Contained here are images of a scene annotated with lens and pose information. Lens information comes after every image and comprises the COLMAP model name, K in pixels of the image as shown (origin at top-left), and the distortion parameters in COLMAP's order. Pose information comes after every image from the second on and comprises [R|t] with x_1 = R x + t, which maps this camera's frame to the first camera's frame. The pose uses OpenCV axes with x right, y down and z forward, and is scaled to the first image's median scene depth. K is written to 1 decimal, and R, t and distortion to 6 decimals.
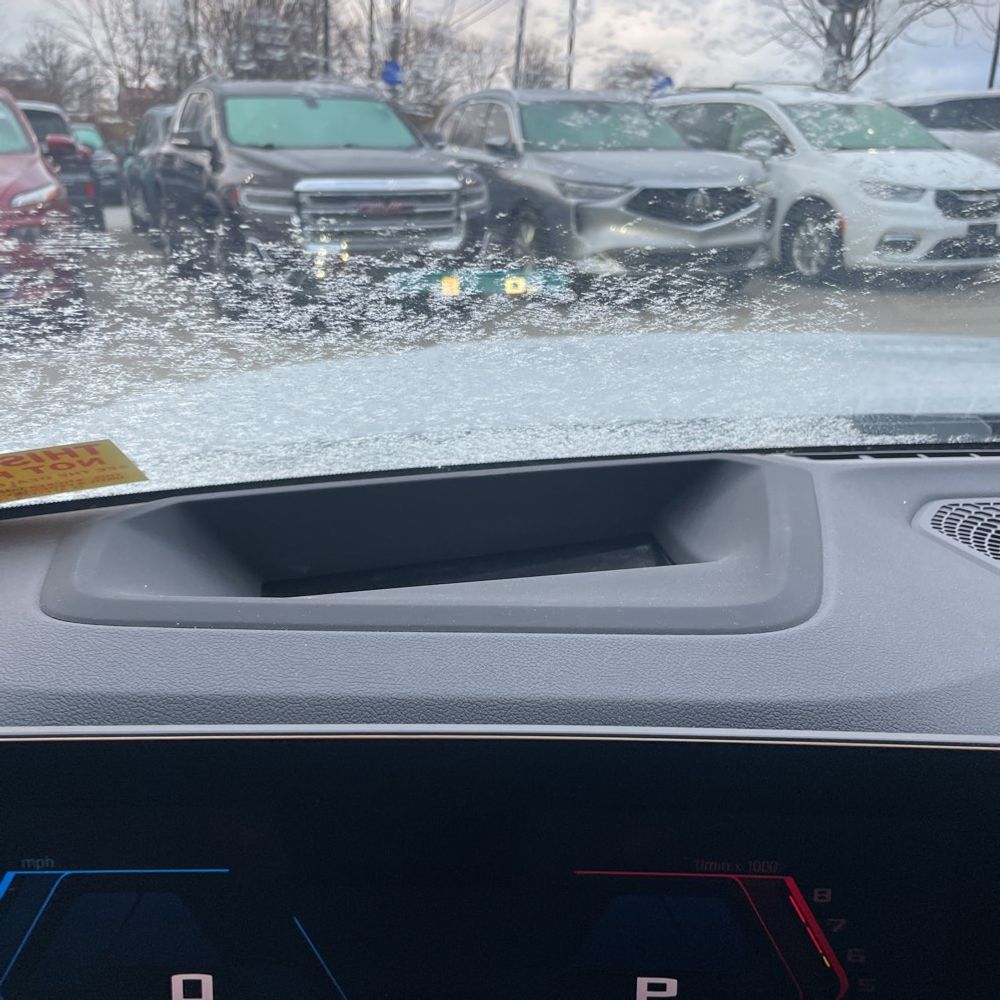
lens RADIAL K [[1019.2, 0, 496.9], [0, 1019.2, 504.7], [0, 0, 1]] dist [0.035936, 0.000000]
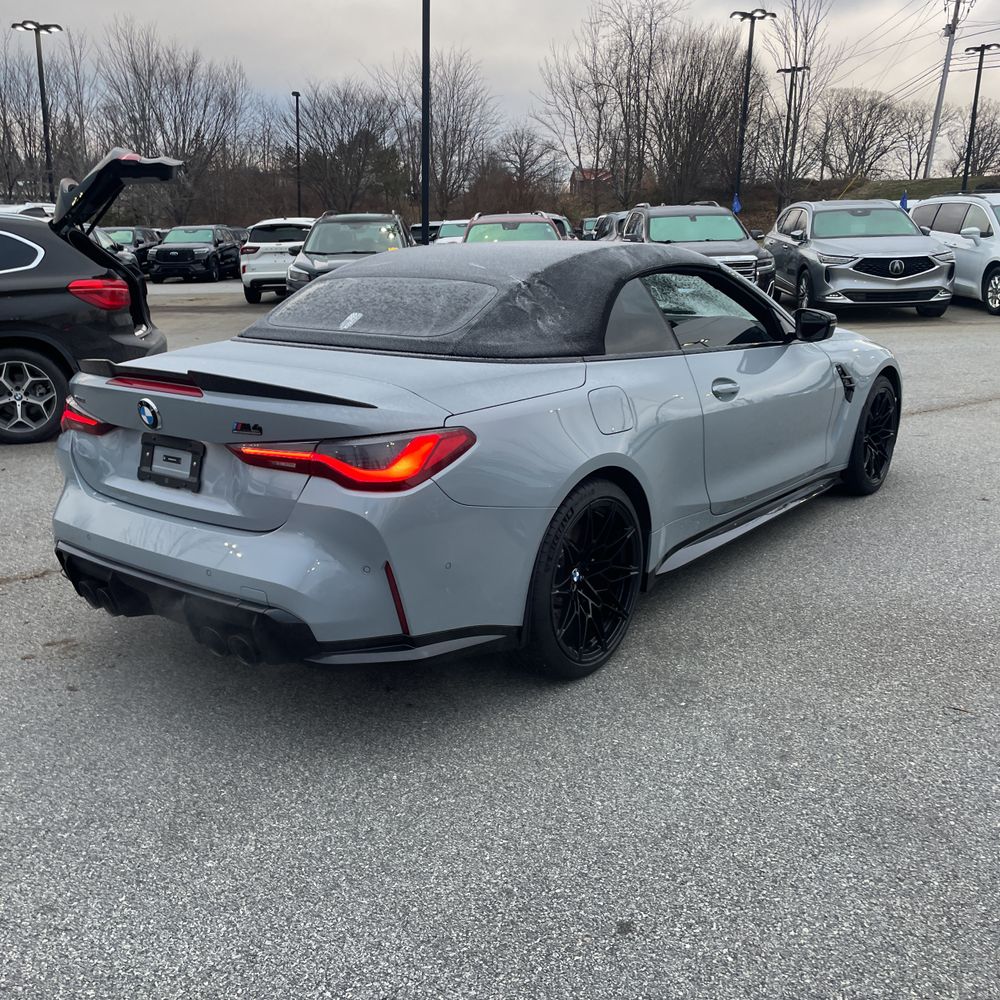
lens RADIAL K [[1019.2, 0, 496.0], [0, 1019.2, 484.0], [0, 0, 1]] dist [0.035936, 0.000000]
pose [[0.920600, 0.076769, -0.382887, 0.259478], [-0.106518, 0.992671, -0.057077, 0.264336], [0.375699, 0.093329, 0.922030, -0.894965]]
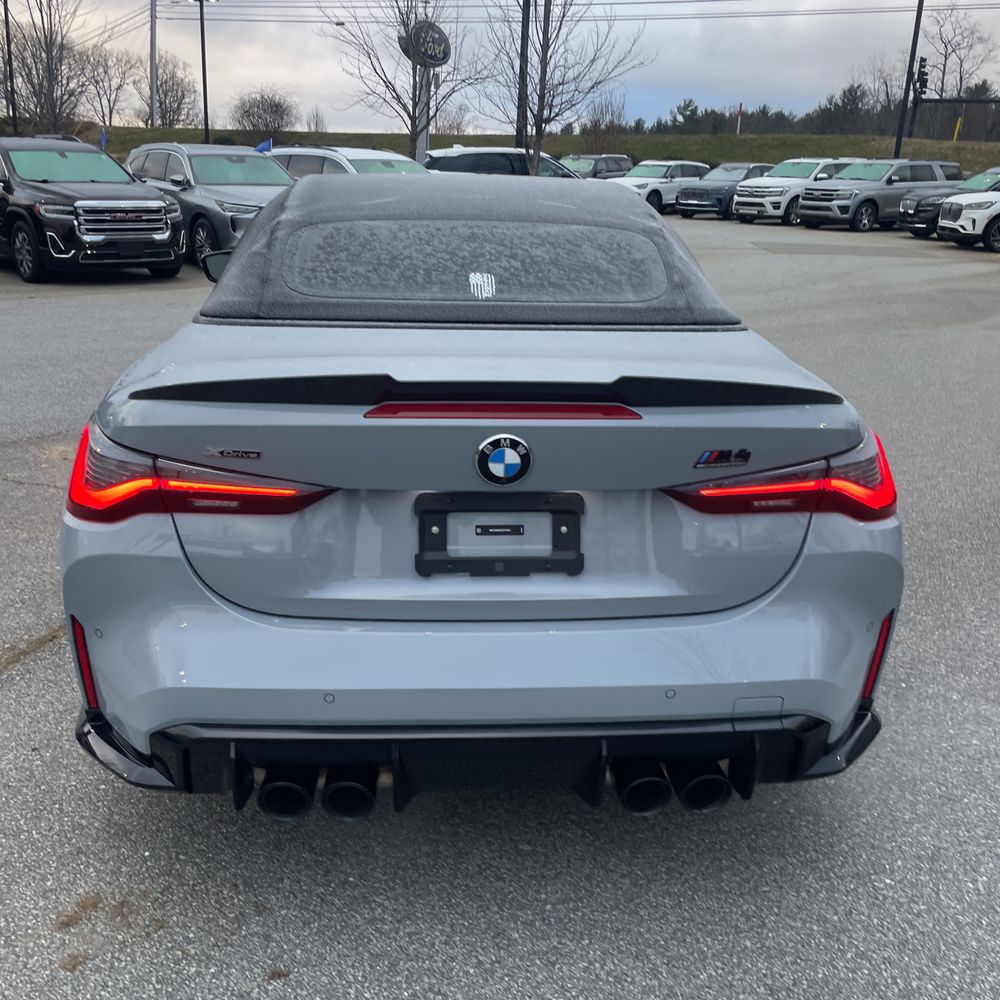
lens RADIAL K [[1019.2, 0, 490.8], [0, 1019.2, 506.0], [0, 0, 1]] dist [0.035936, 0.000000]
pose [[0.947830, -0.082939, 0.307799, -0.081545], [0.086797, 0.996225, 0.001160, 0.239712], [-0.306733, 0.025617, 0.951451, -0.800608]]
